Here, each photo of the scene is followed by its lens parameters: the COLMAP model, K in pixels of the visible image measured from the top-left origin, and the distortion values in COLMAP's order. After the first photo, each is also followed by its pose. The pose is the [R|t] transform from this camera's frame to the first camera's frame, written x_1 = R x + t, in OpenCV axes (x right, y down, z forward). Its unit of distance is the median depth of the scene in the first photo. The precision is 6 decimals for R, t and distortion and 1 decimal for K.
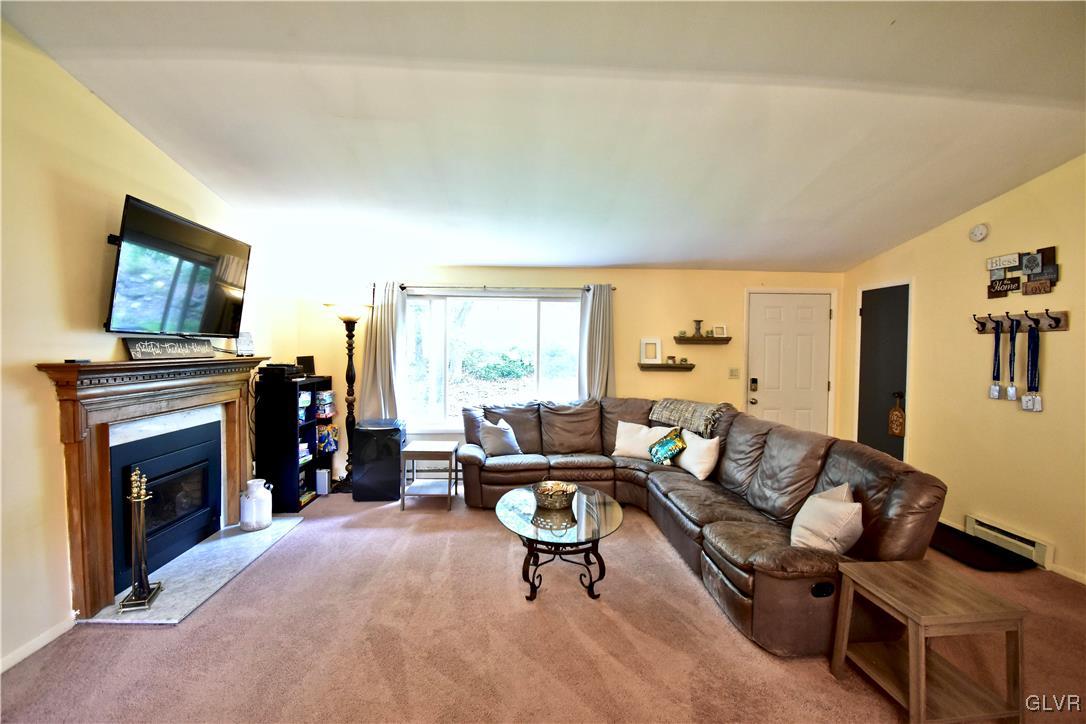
lens RADIAL K [[488.7, 0, 544.1], [0, 488.7, 359.5], [0, 0, 1]] dist [-0.005025, -0.000456]
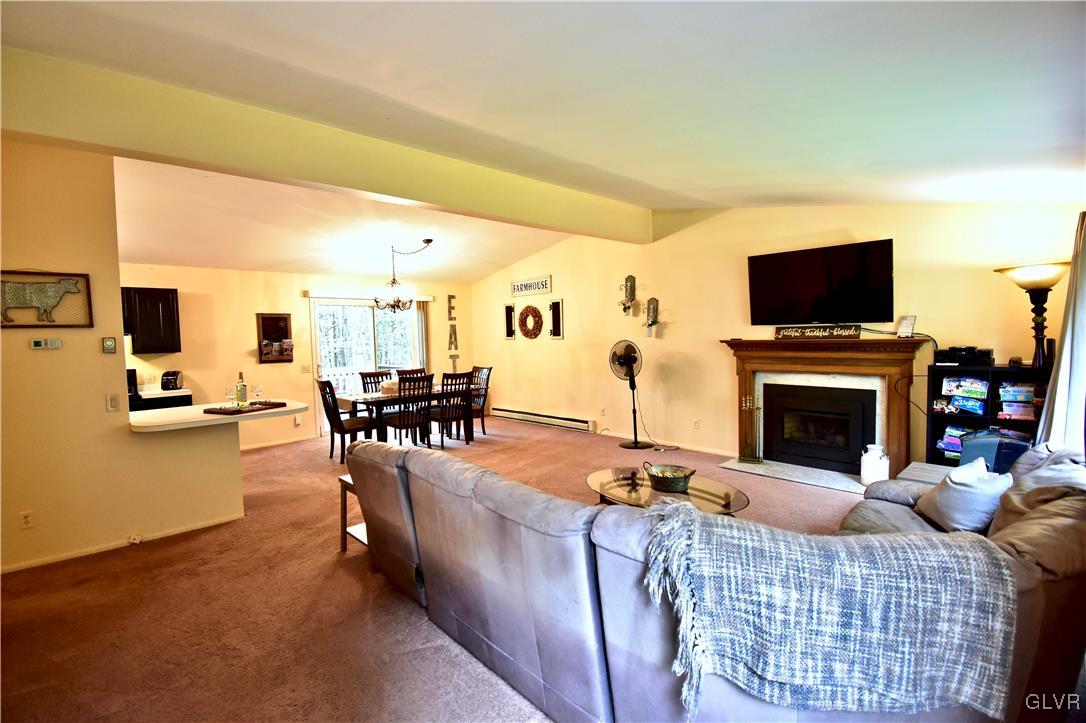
lens RADIAL K [[488.7, 0, 544.7], [0, 488.7, 363.4], [0, 0, 1]] dist [-0.005025, -0.000456]
pose [[-0.782513, 0.048765, -0.620722, 0.732811], [0.004384, 0.997335, 0.072826, -0.033517], [0.622619, 0.054266, -0.780641, 1.393263]]
